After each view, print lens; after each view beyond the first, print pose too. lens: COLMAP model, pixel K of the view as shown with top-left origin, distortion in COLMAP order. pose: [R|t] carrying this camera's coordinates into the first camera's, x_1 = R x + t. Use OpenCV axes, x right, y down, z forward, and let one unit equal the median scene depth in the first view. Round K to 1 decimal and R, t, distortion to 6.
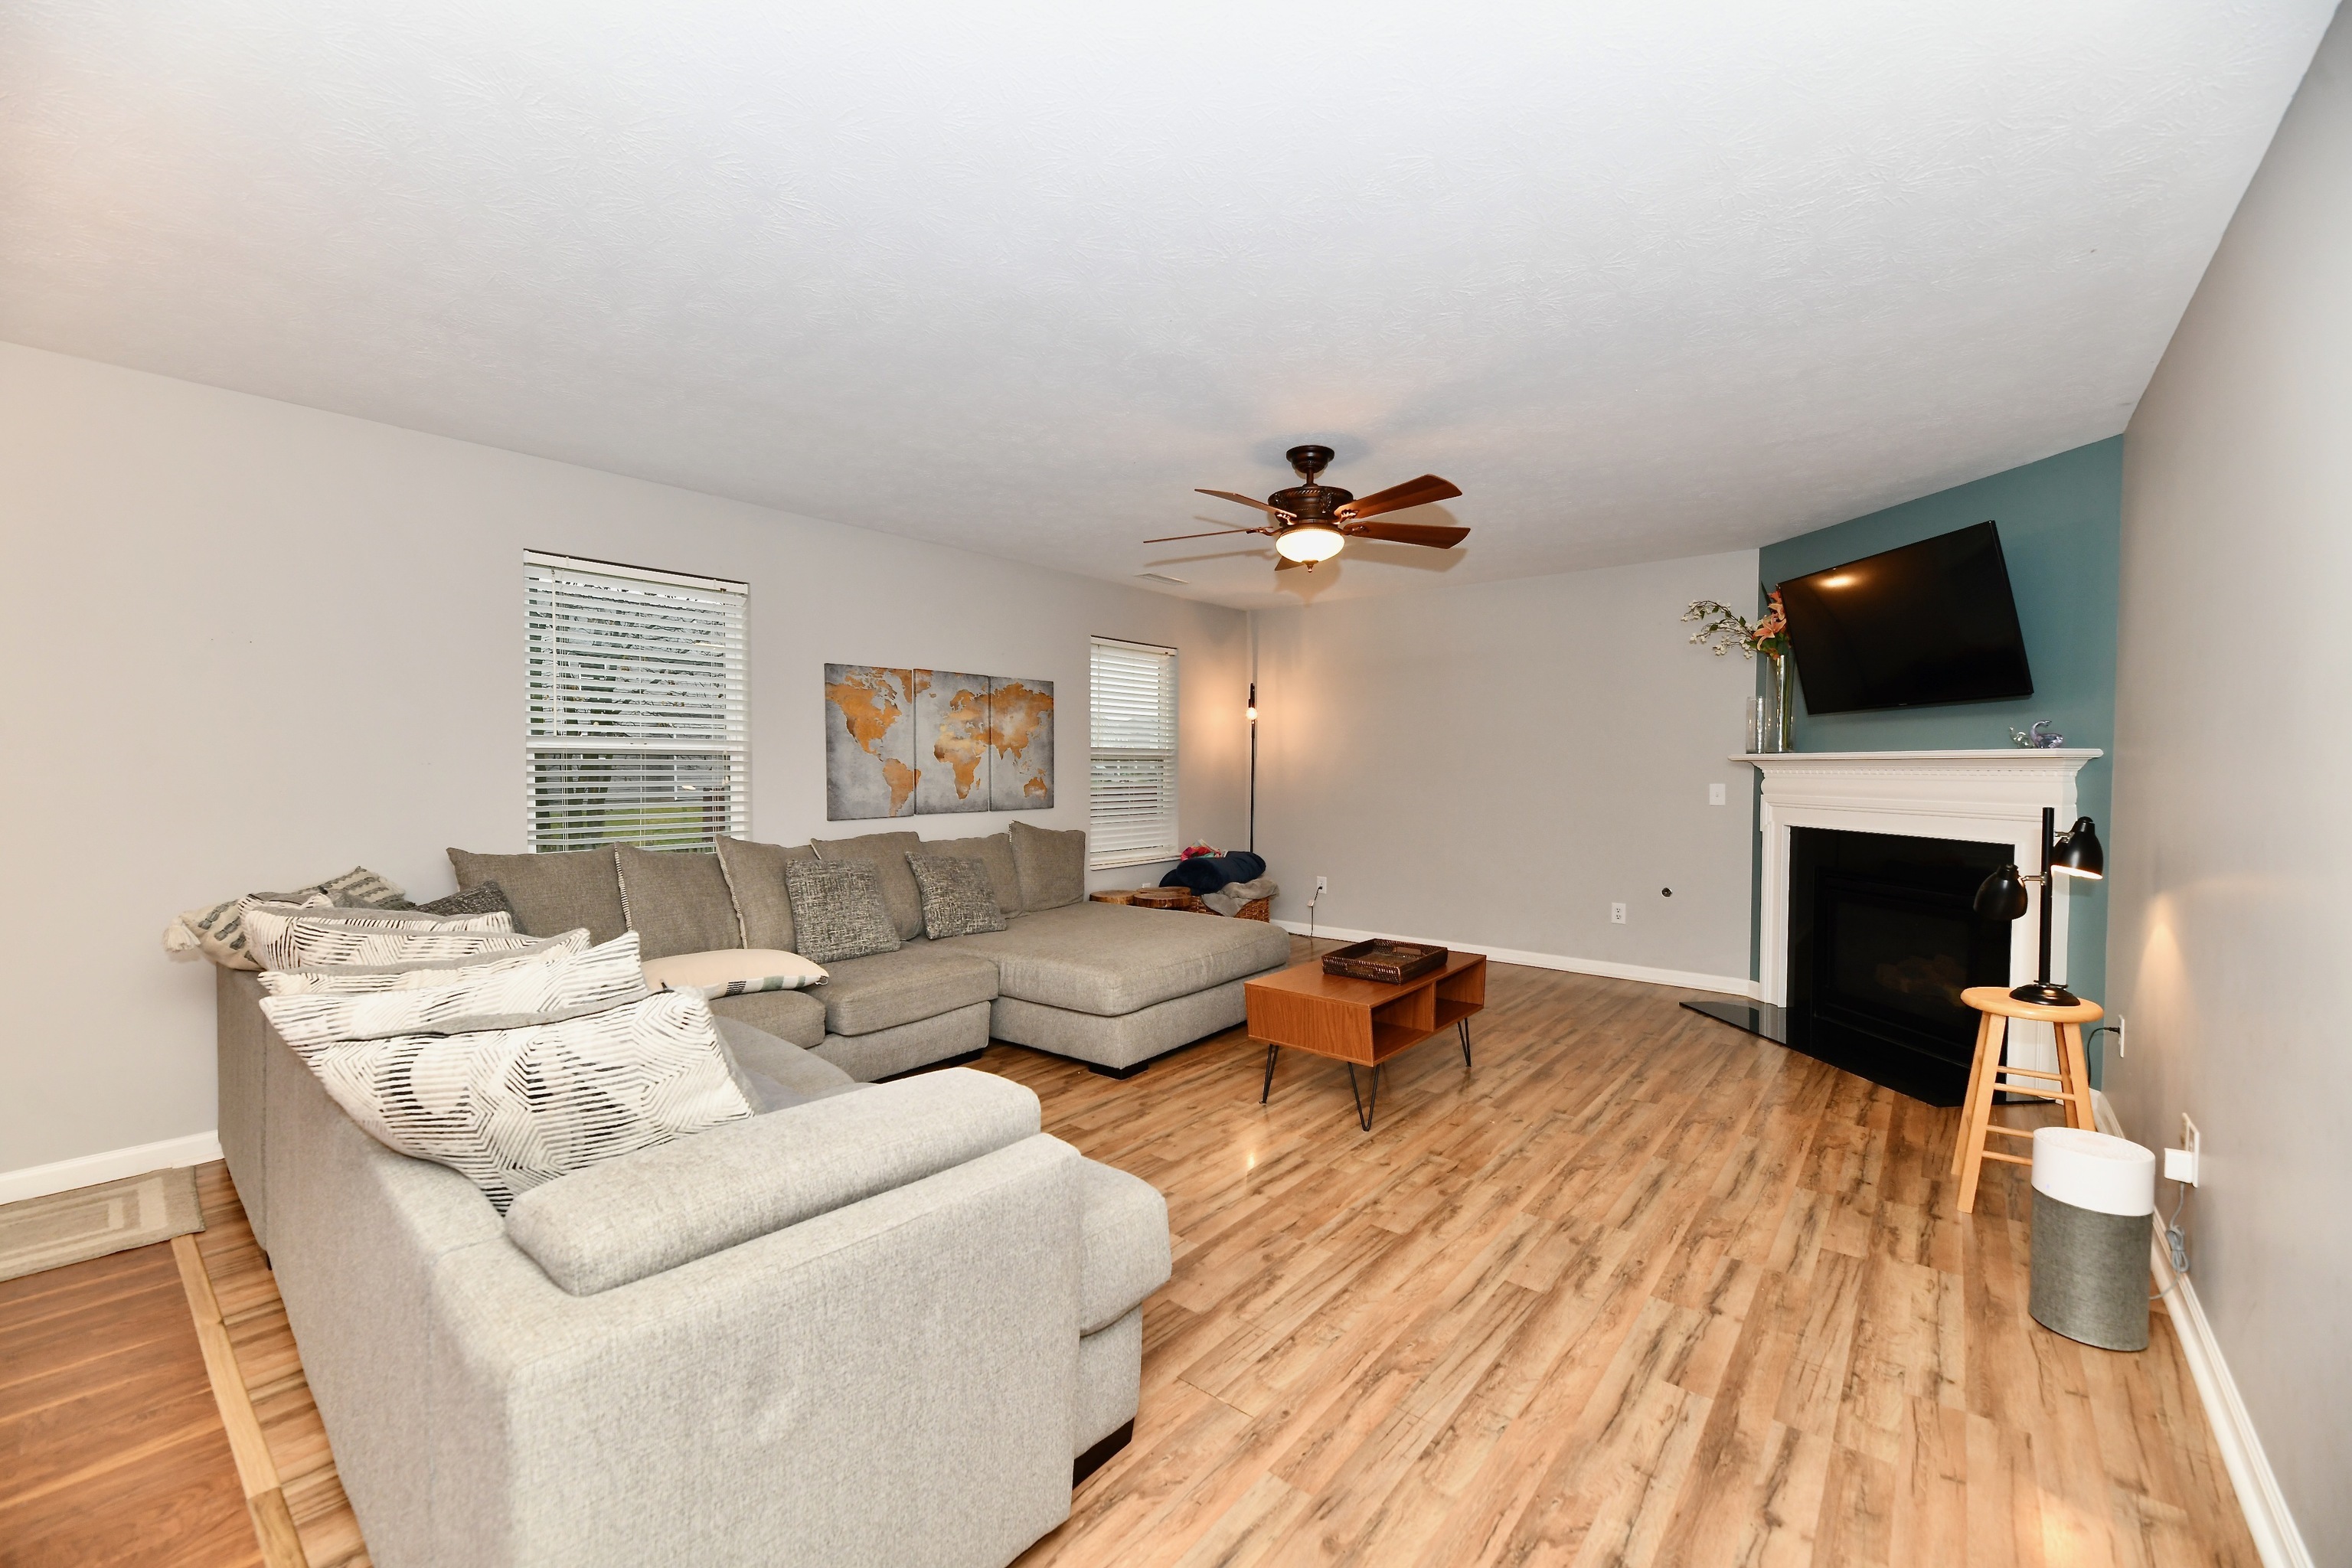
lens RADIAL K [[947.7, 0, 1169.7], [0, 947.7, 782.9], [0, 0, 1]] dist [0.000499, -0.003944]
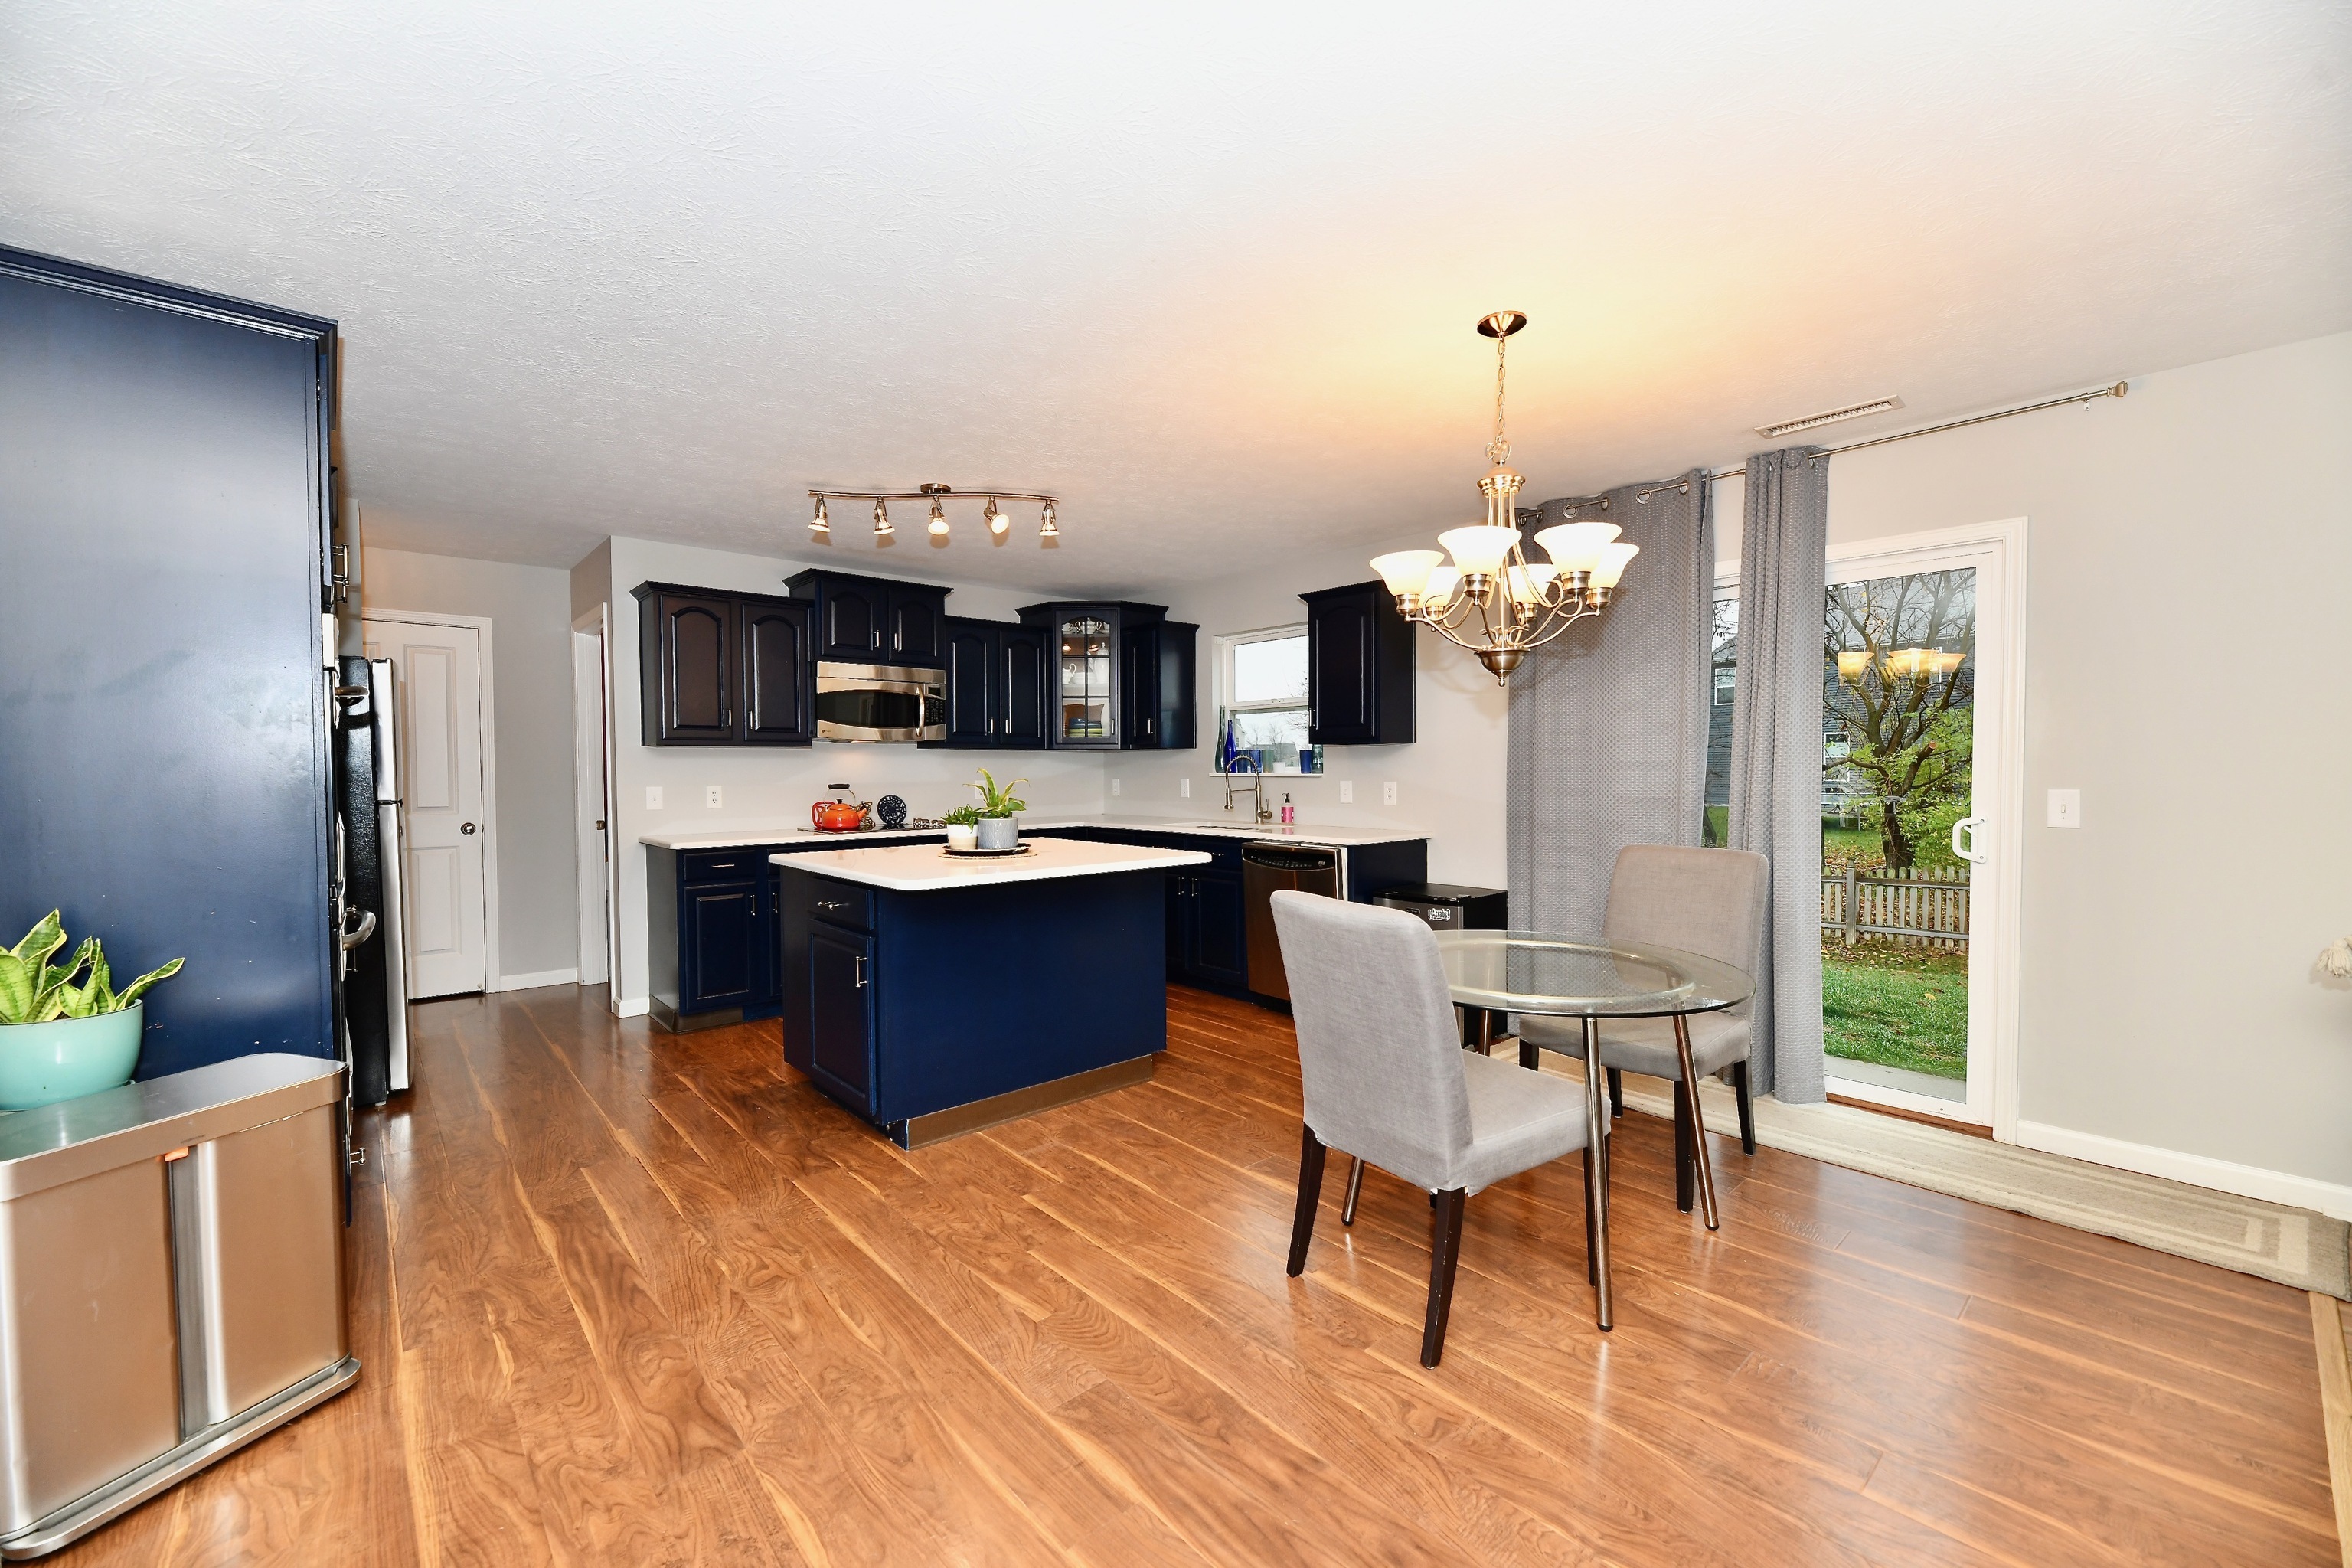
lens RADIAL K [[941.9, 0, 1168.7], [0, 941.9, 791.0], [0, 0, 1]] dist [-0.000202, -0.003707]
pose [[-0.158494, 0.022442, -0.987105, -0.010153], [-0.015774, 0.999556, 0.025258, -0.000553], [0.987234, 0.019574, -0.158070, 0.032919]]
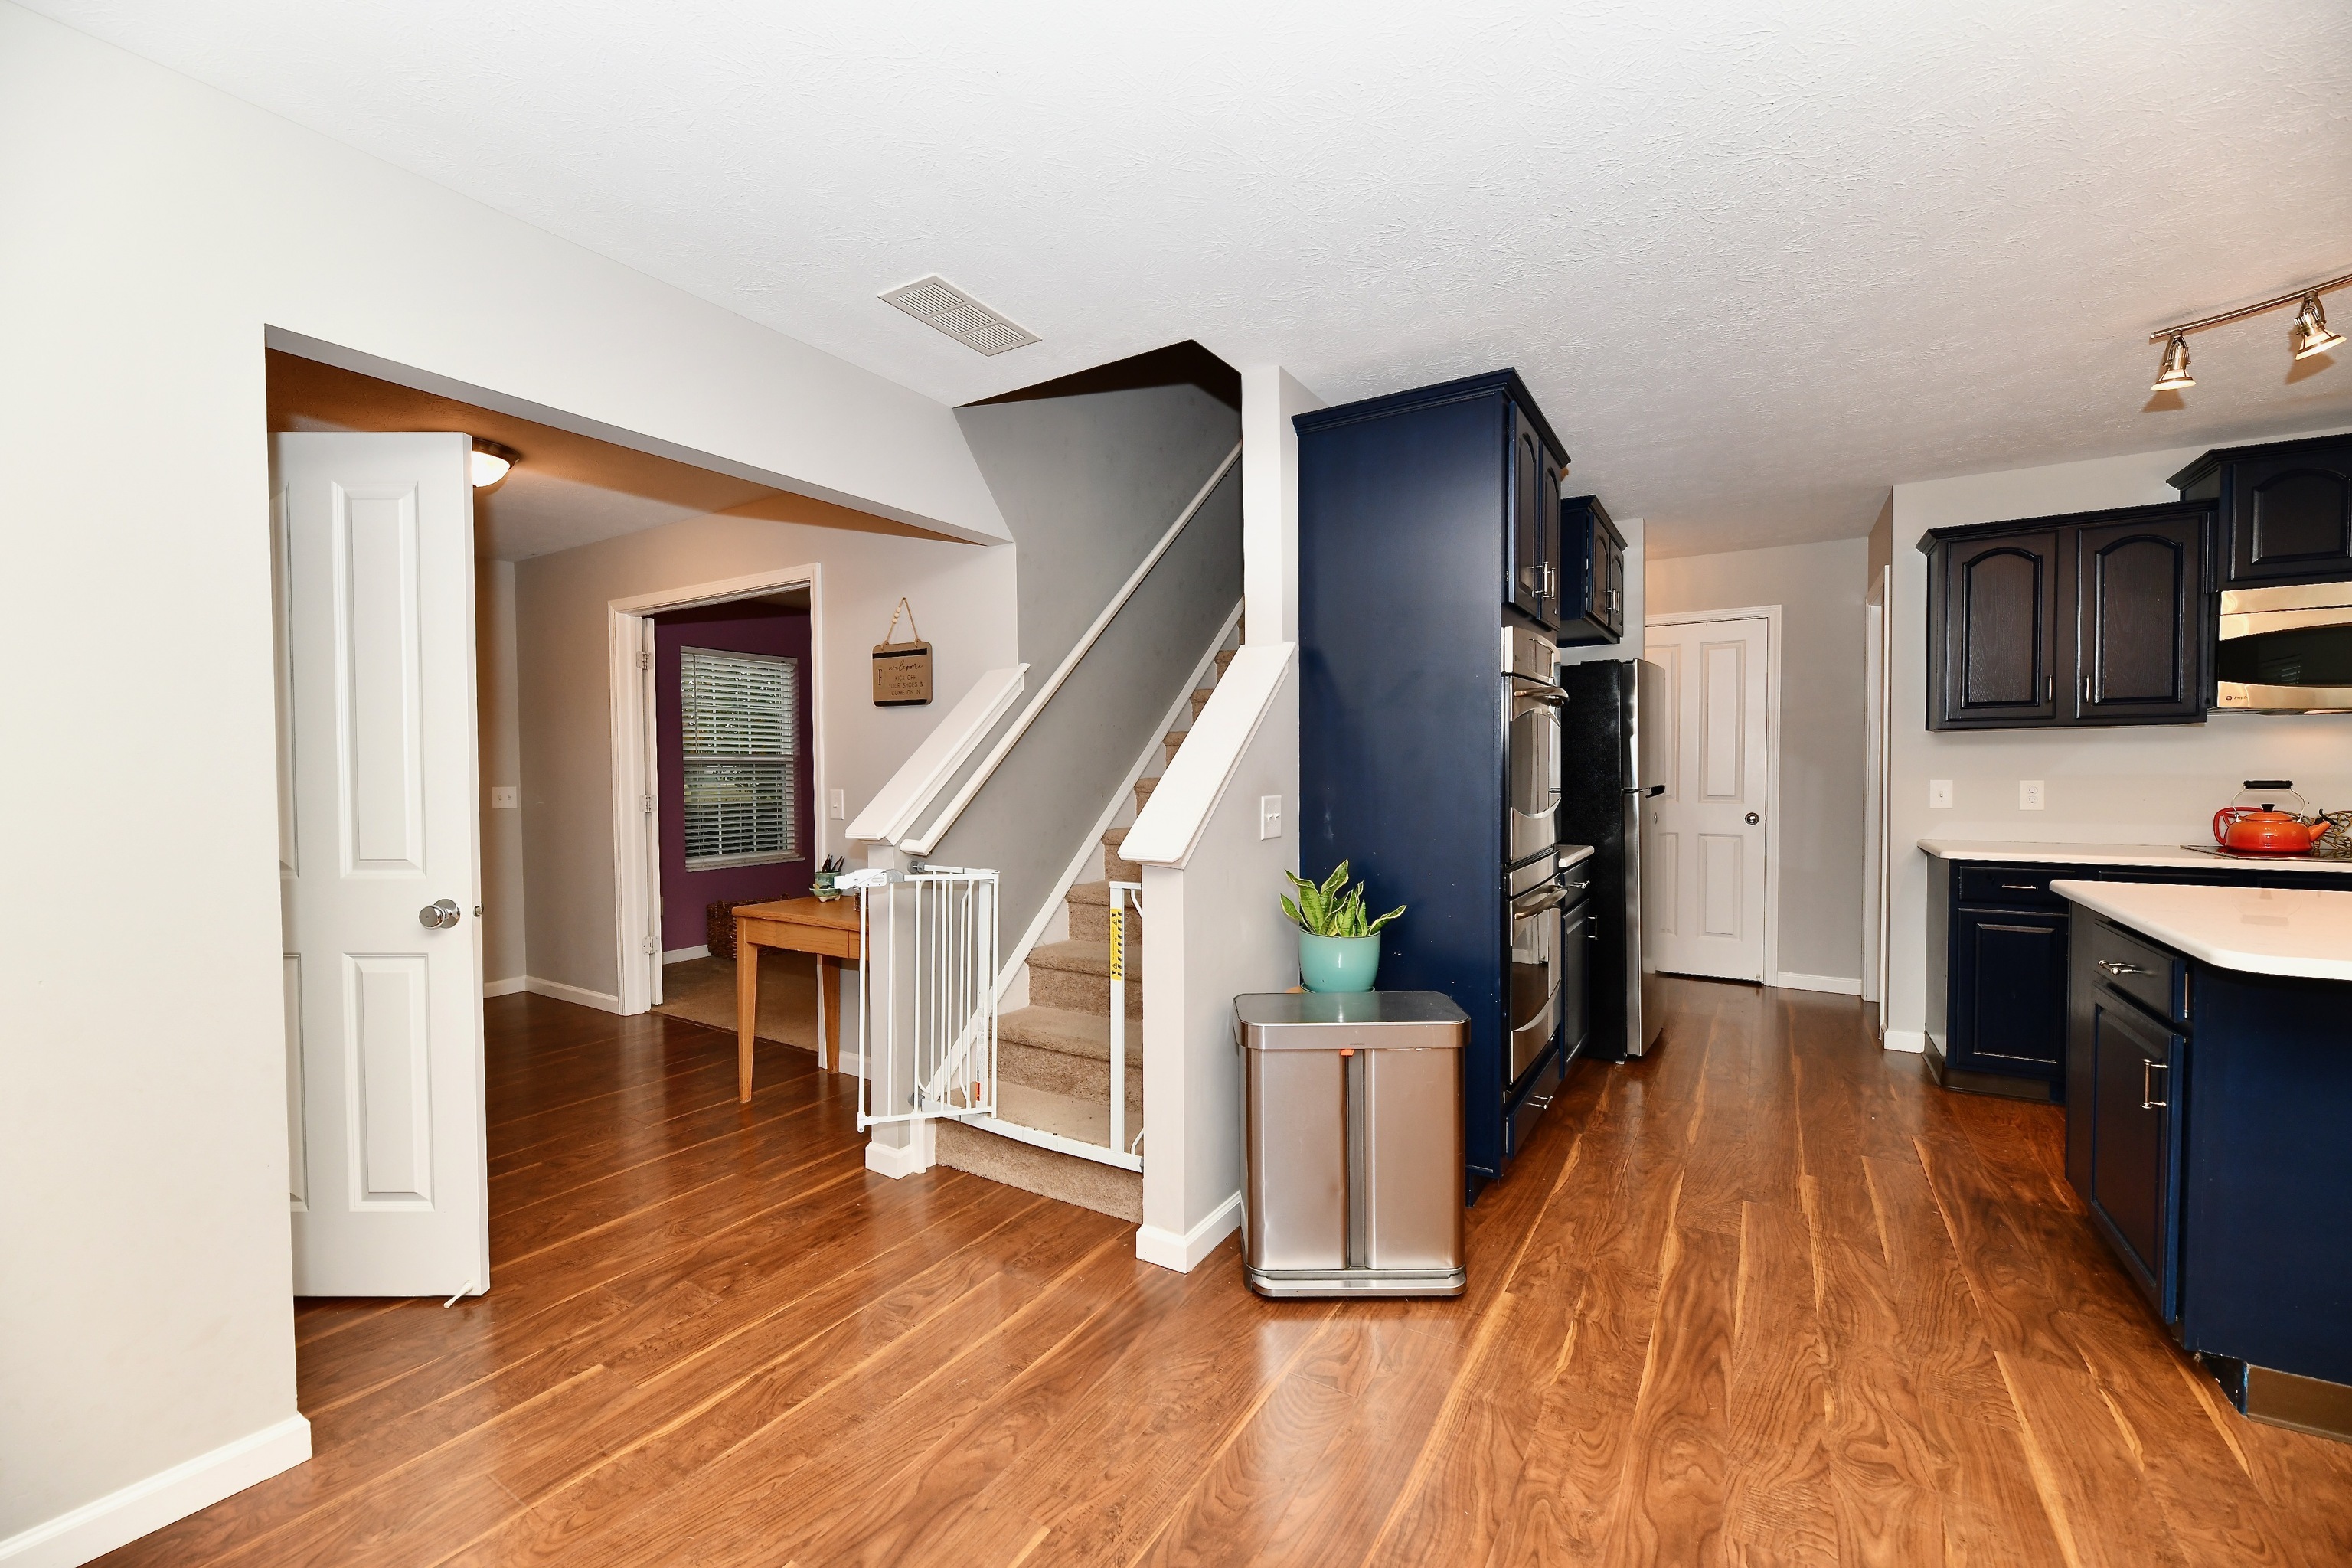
lens RADIAL K [[943.5, 0, 1168.9], [0, 943.5, 792.3], [0, 0, 1]] dist [0.001708, -0.004044]
pose [[-0.991727, 0.009160, -0.128039, -0.182106], [0.003112, 0.998873, 0.047355, -0.001657], [0.128329, 0.046565, -0.990638, 0.068121]]
